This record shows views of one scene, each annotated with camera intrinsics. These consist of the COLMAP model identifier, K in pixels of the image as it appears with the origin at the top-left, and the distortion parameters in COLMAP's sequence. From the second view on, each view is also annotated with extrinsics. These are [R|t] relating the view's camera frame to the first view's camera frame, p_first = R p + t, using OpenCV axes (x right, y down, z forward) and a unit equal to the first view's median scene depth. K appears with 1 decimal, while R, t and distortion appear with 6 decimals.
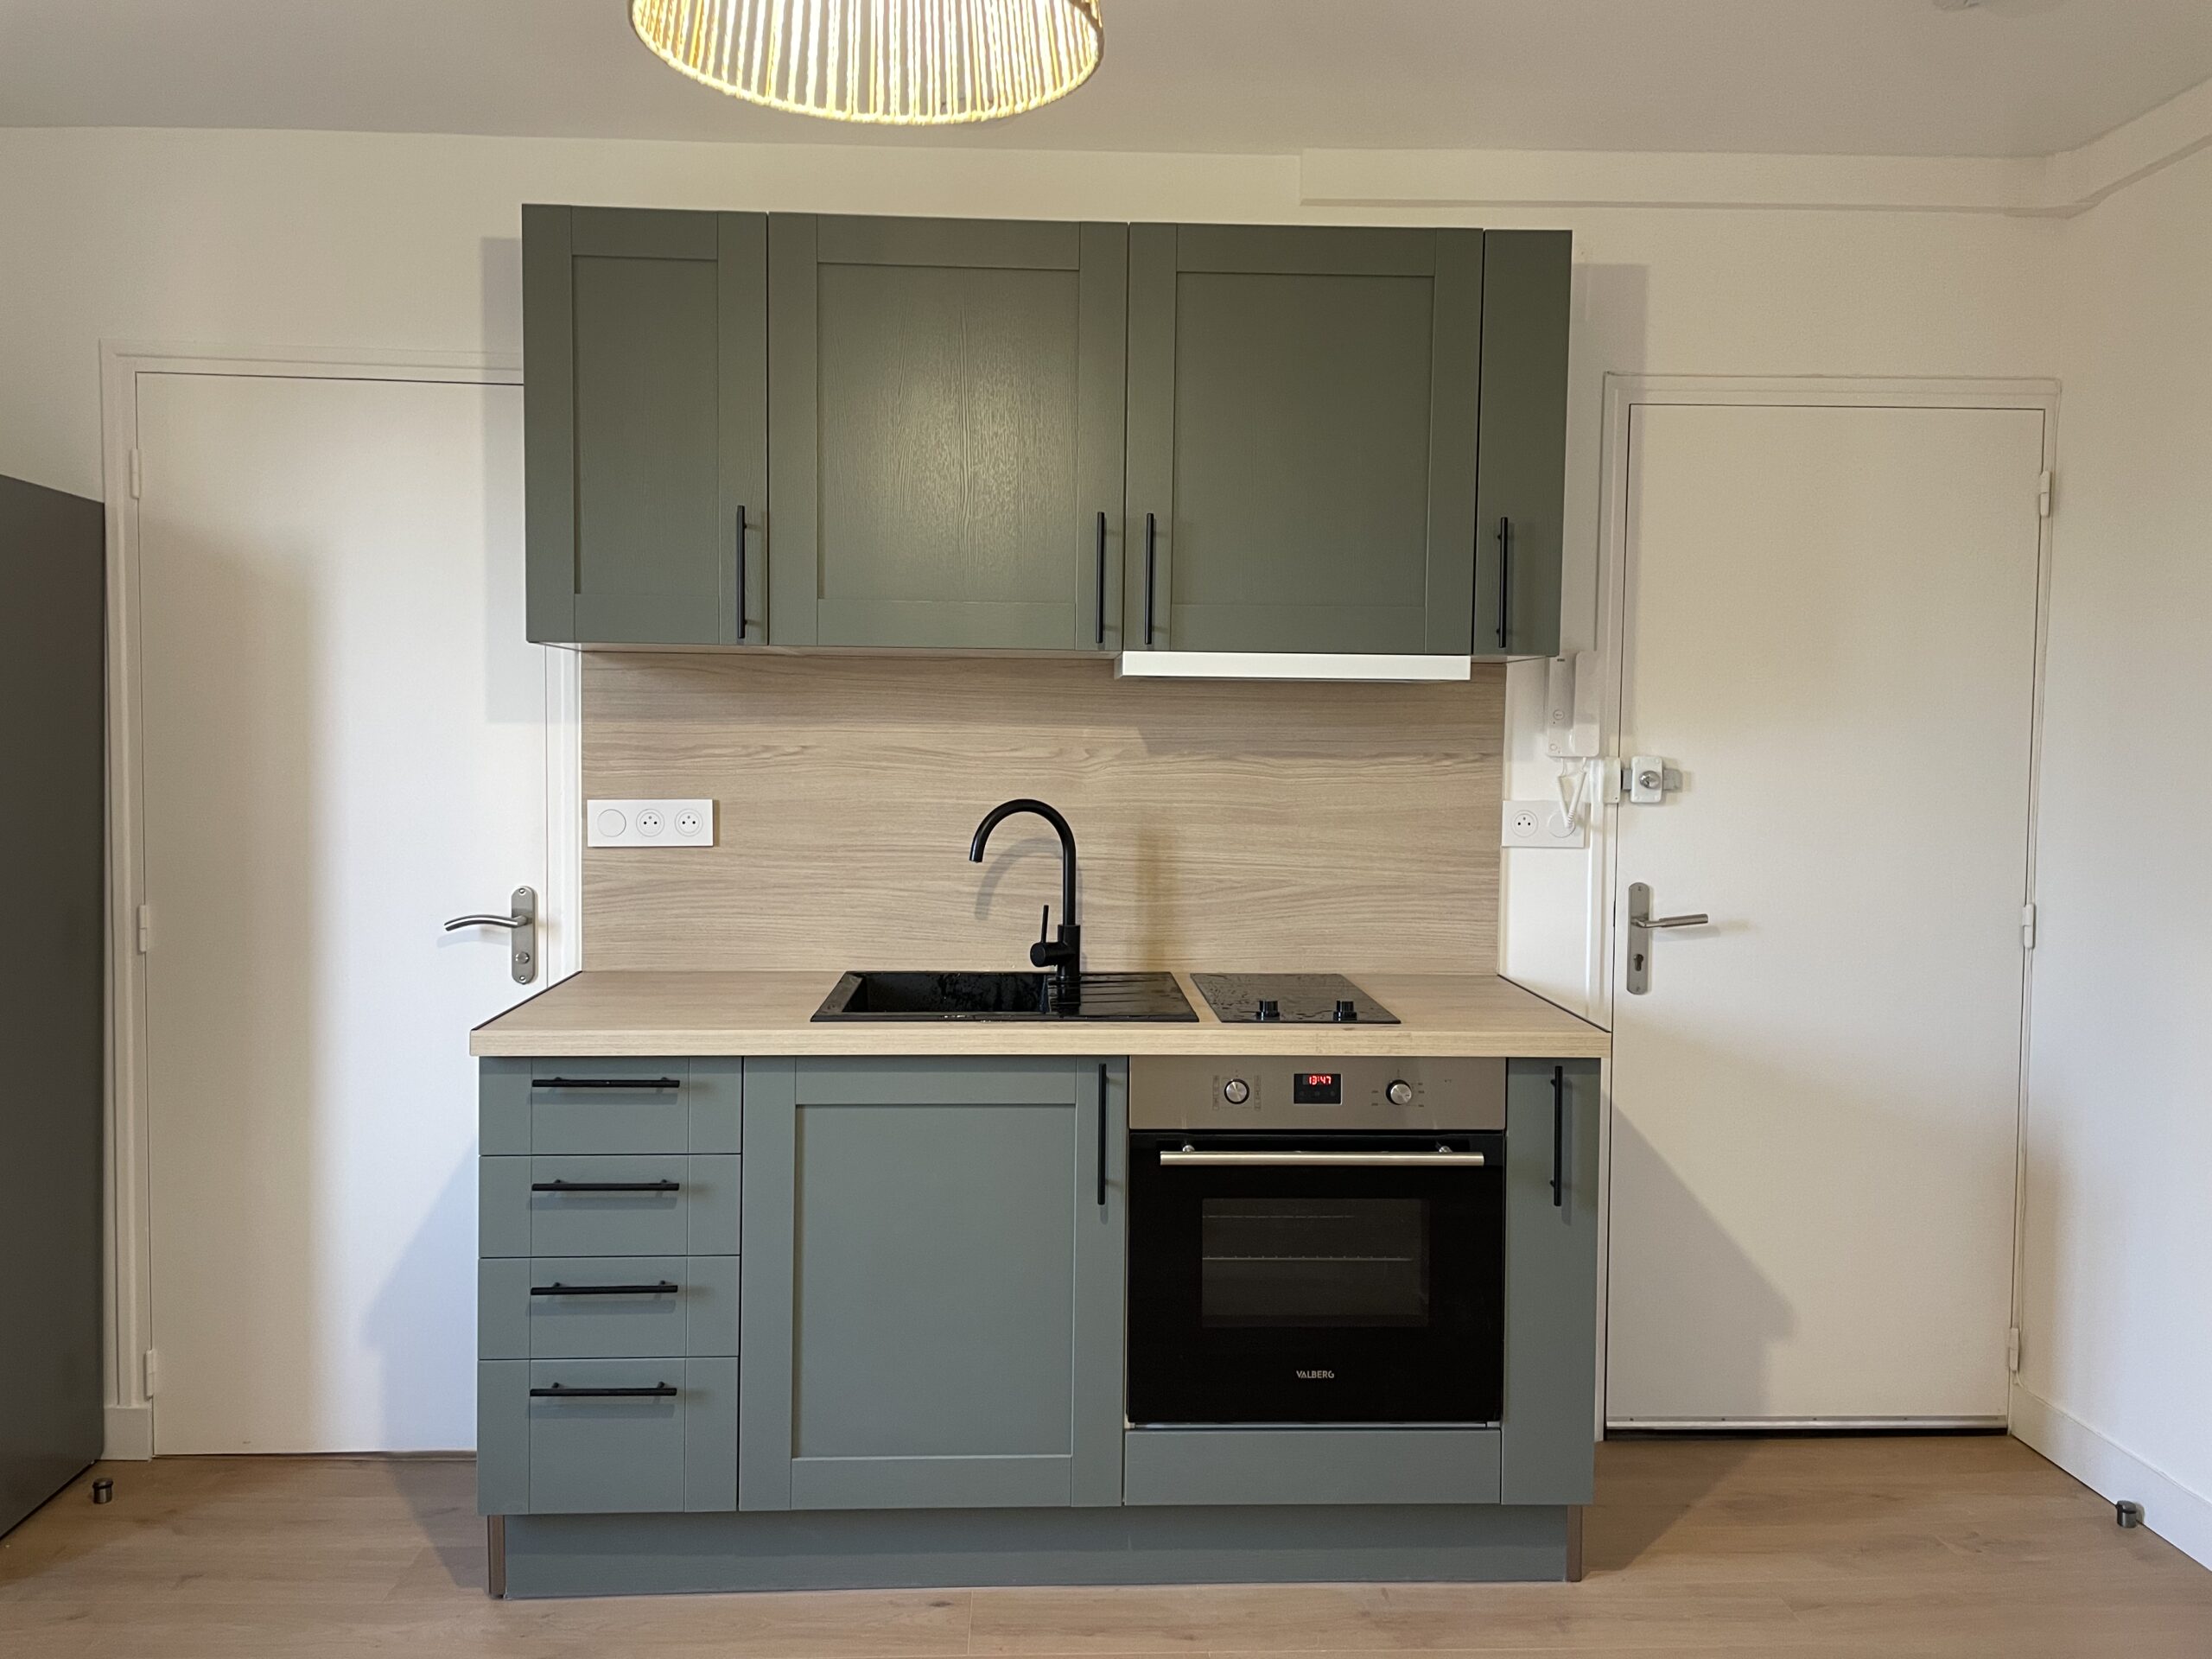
lens RADIAL K [[1668.0, 0, 1090.0], [0, 1668.0, 809.5], [0, 0, 1]] dist [0.074421, -0.085528]
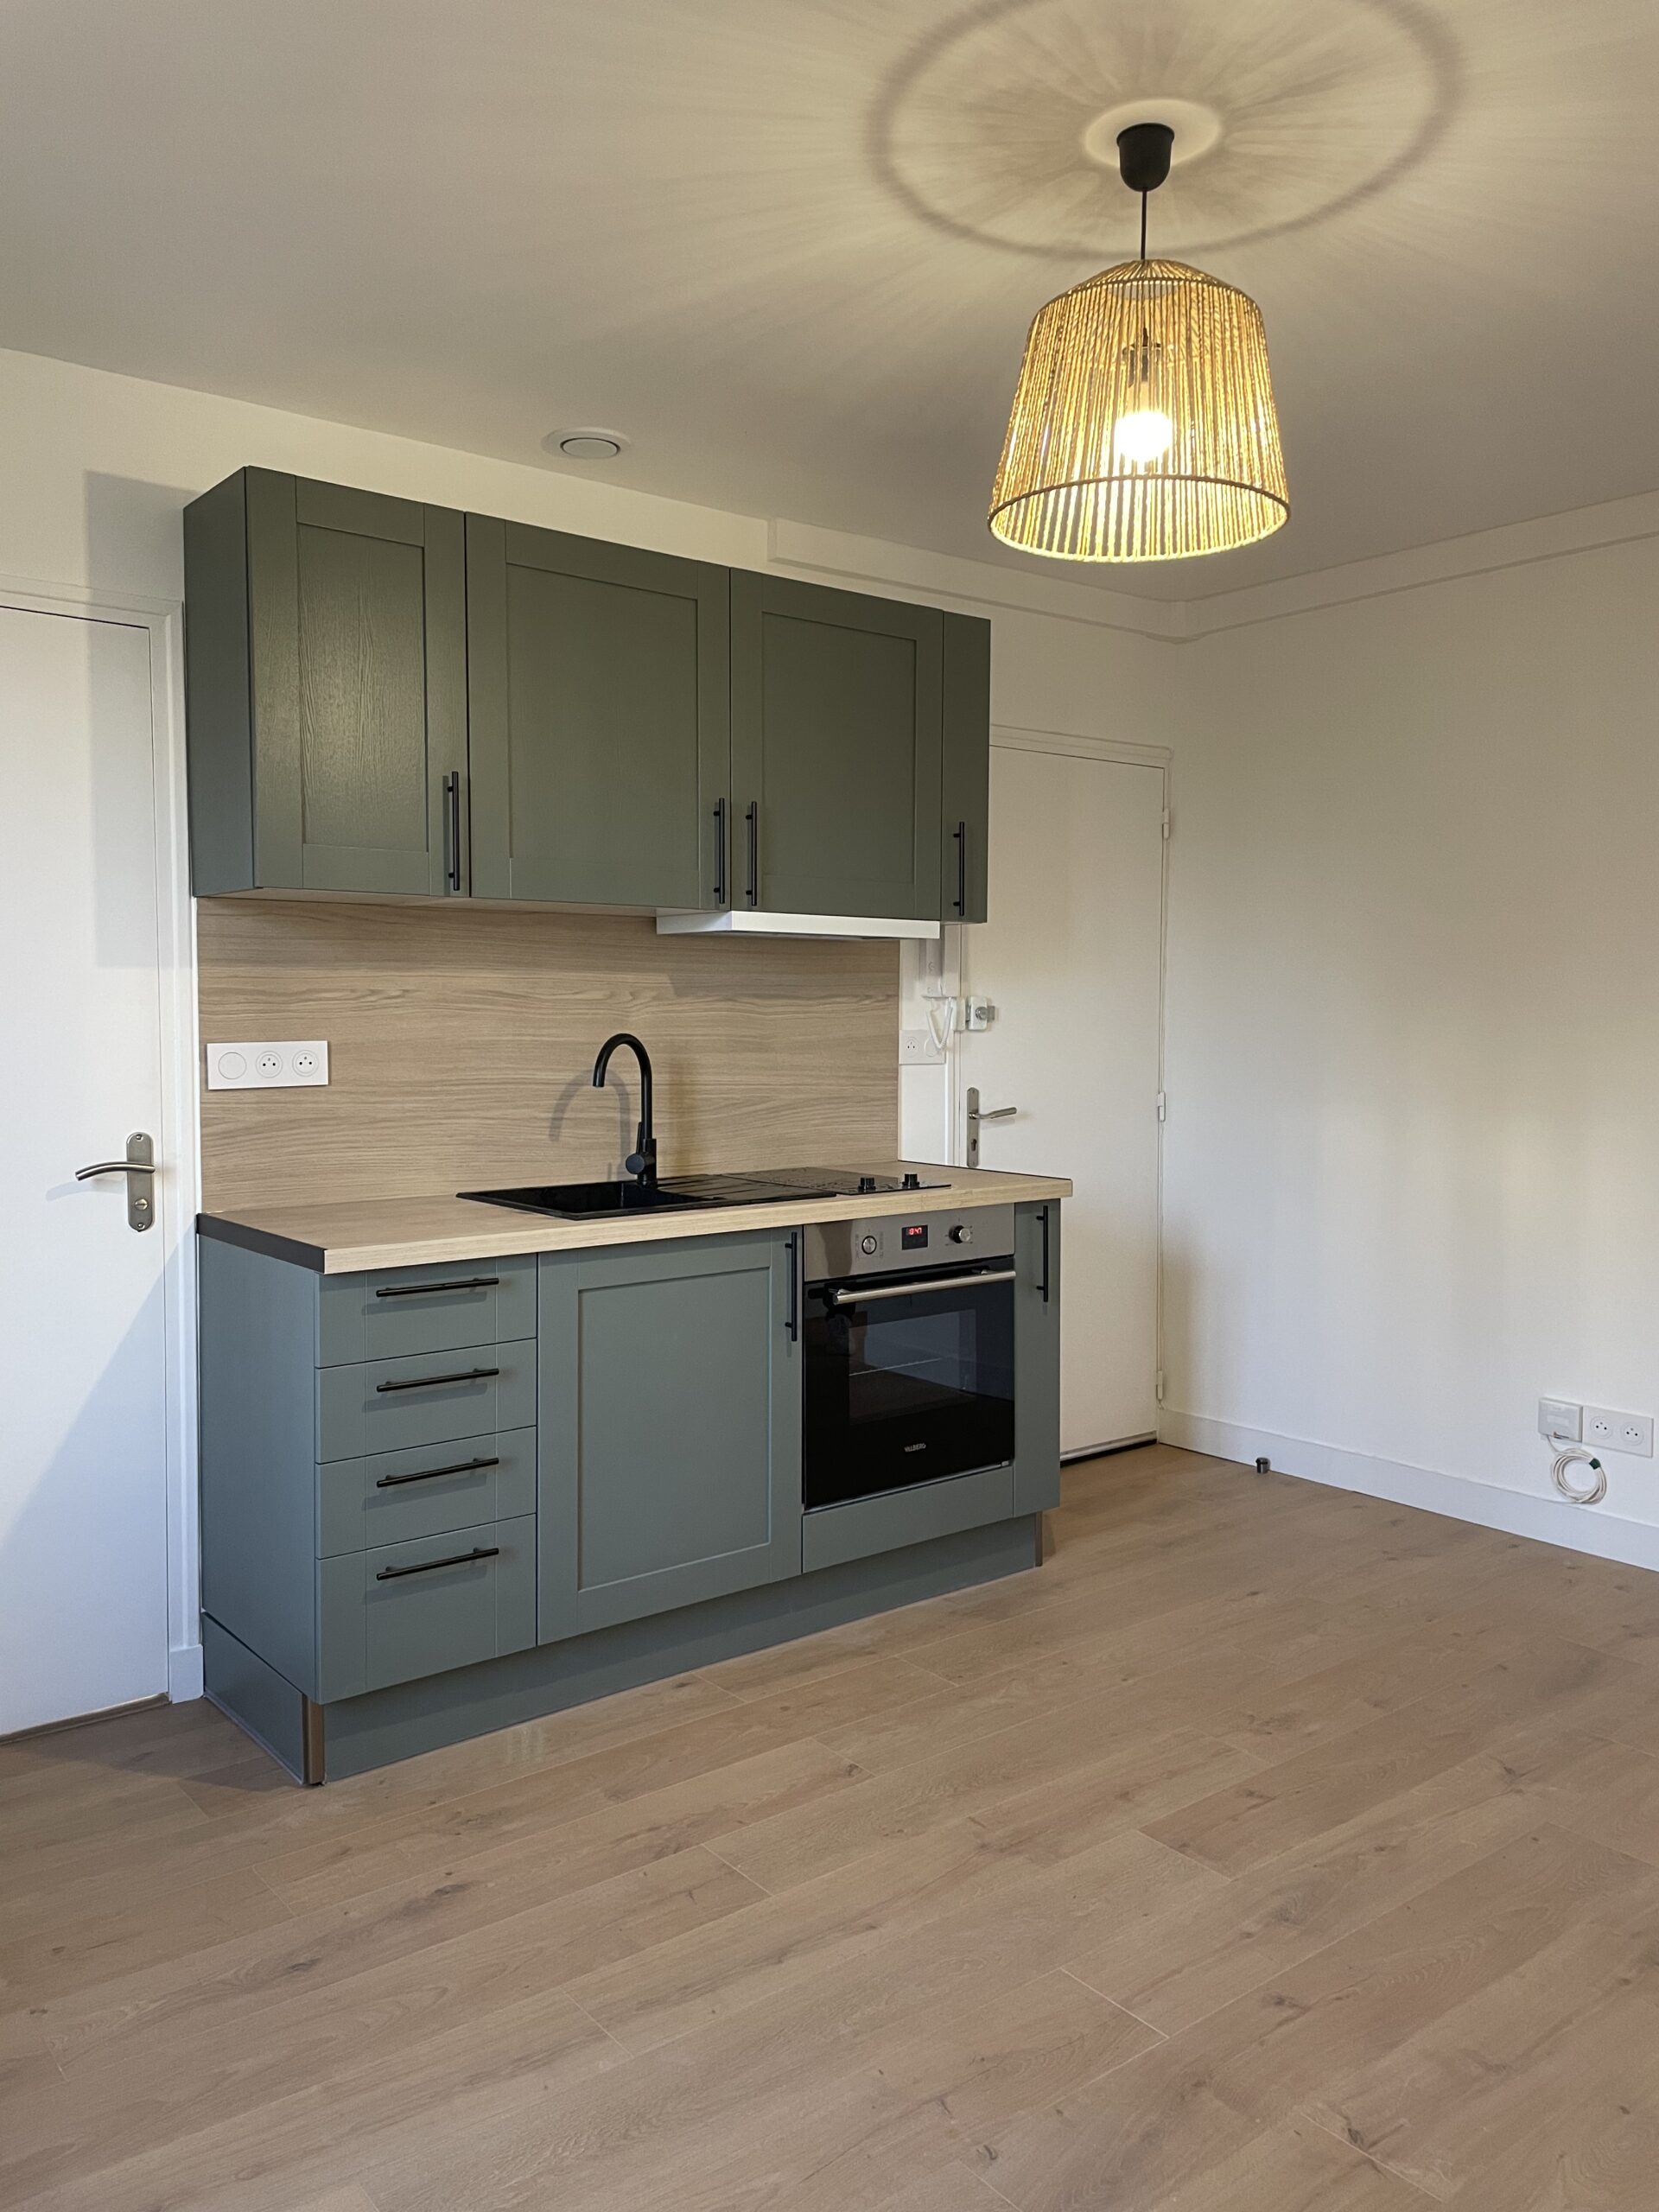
lens RADIAL K [[1668.0, 0, 836.7], [0, 1668.0, 1096.9], [0, 0, 1]] dist [0.074421, -0.085528]
pose [[0.805788, -0.041281, 0.590763, -0.609737], [0.036697, 0.999131, 0.019764, 0.020787], [-0.591065, 0.005753, 0.806603, -0.046122]]
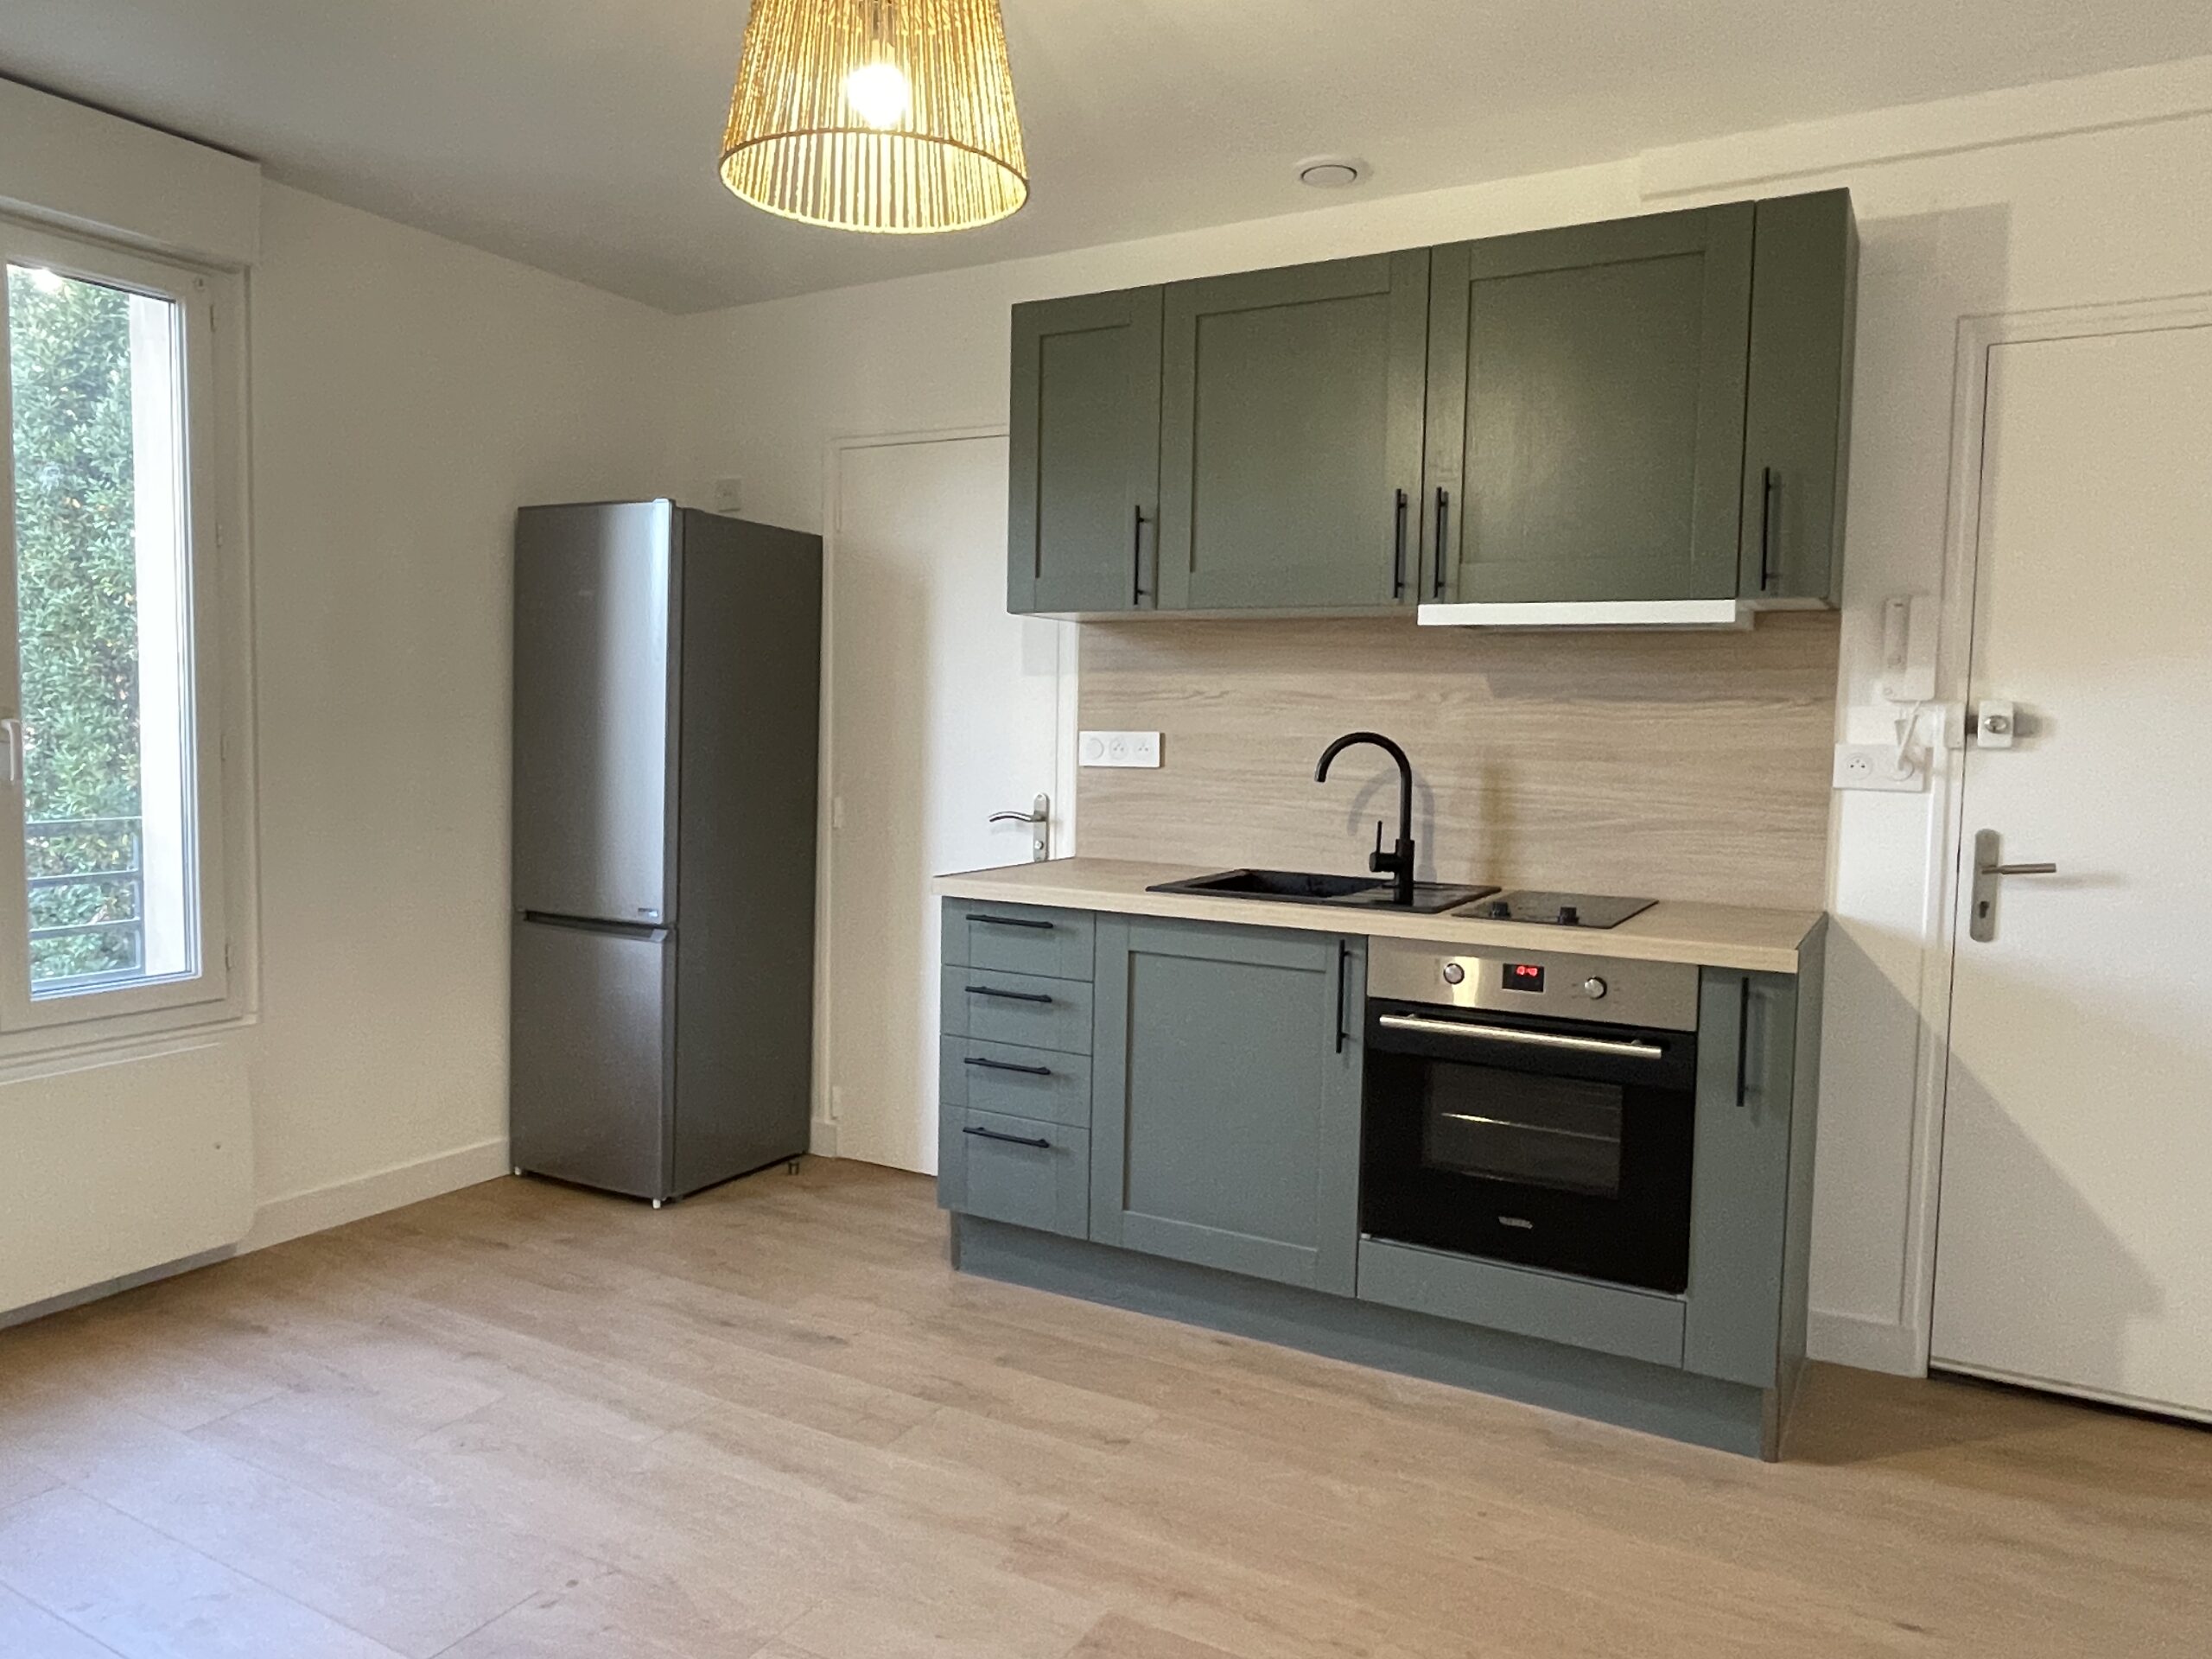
lens RADIAL K [[1494.8, 0, 1100.2], [0, 1494.8, 825.1], [0, 0, 1]] dist [-0.003318, 0.006655]
pose [[0.849690, 0.044438, -0.525407, 0.364564], [-0.035709, 0.999004, 0.026747, 0.038208], [0.526072, -0.003965, 0.850430, -0.024582]]
